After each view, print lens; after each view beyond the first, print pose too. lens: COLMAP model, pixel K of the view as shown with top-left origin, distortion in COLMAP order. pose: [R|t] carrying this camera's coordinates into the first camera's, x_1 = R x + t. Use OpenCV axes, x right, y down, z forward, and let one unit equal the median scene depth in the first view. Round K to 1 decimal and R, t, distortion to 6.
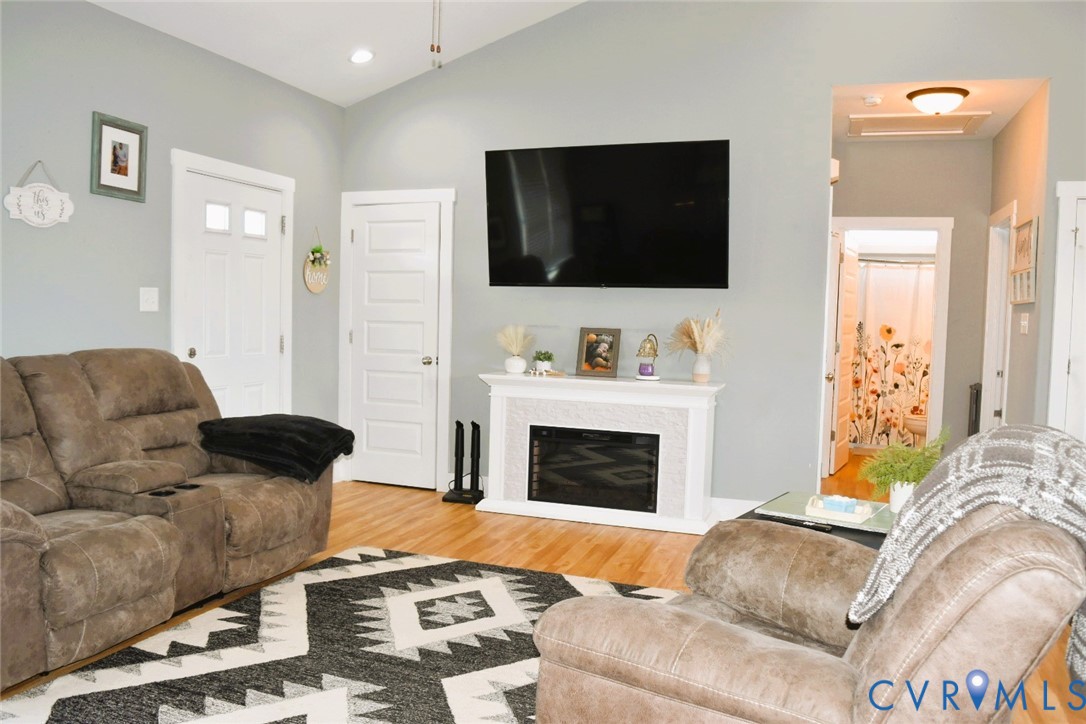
lens RADIAL K [[850.6, 0, 543.0], [0, 850.6, 362.0], [0, 0, 1]] dist [-0.100290, 0.027410]
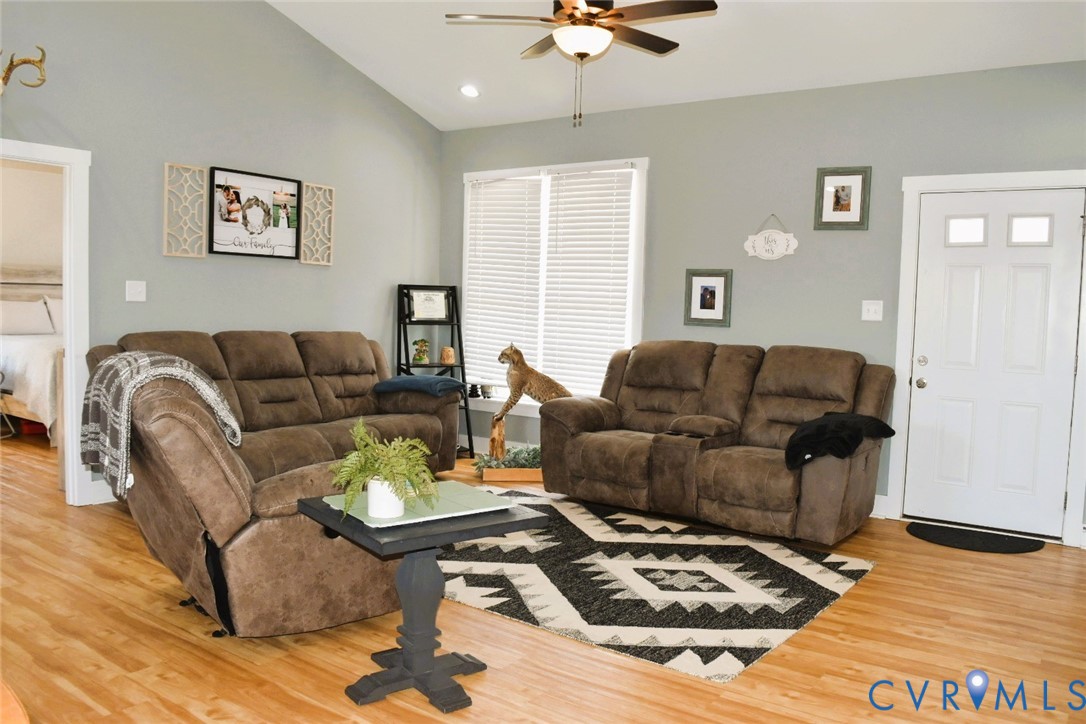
lens RADIAL K [[850.6, 0, 543.0], [0, 850.6, 362.0], [0, 0, 1]] dist [-0.100290, 0.027410]
pose [[-0.295760, 0.033960, -0.954658, 0.646634], [-0.090631, 0.993862, 0.063432, -0.028472], [0.950953, 0.105282, -0.290867, 0.729748]]
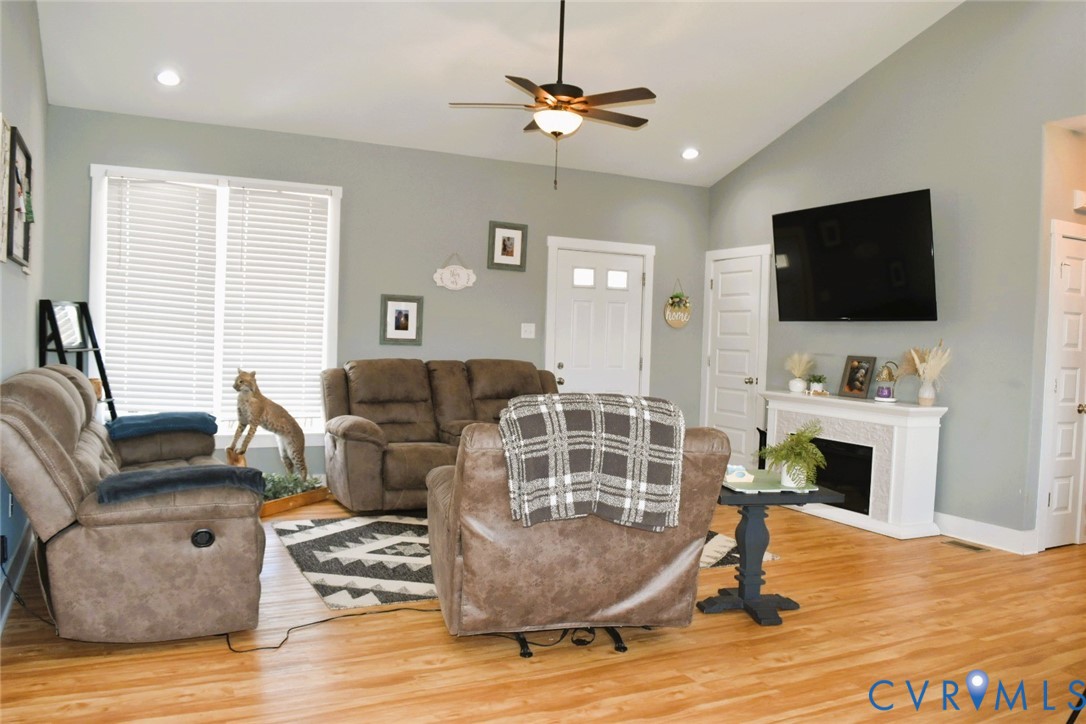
lens RADIAL K [[850.6, 0, 543.0], [0, 850.6, 362.0], [0, 0, 1]] dist [-0.100290, 0.027410]
pose [[0.716366, 0.020122, -0.697434, 0.562060], [-0.053278, 0.998243, -0.025924, 0.021202], [0.695687, 0.055728, 0.716180, -0.127671]]
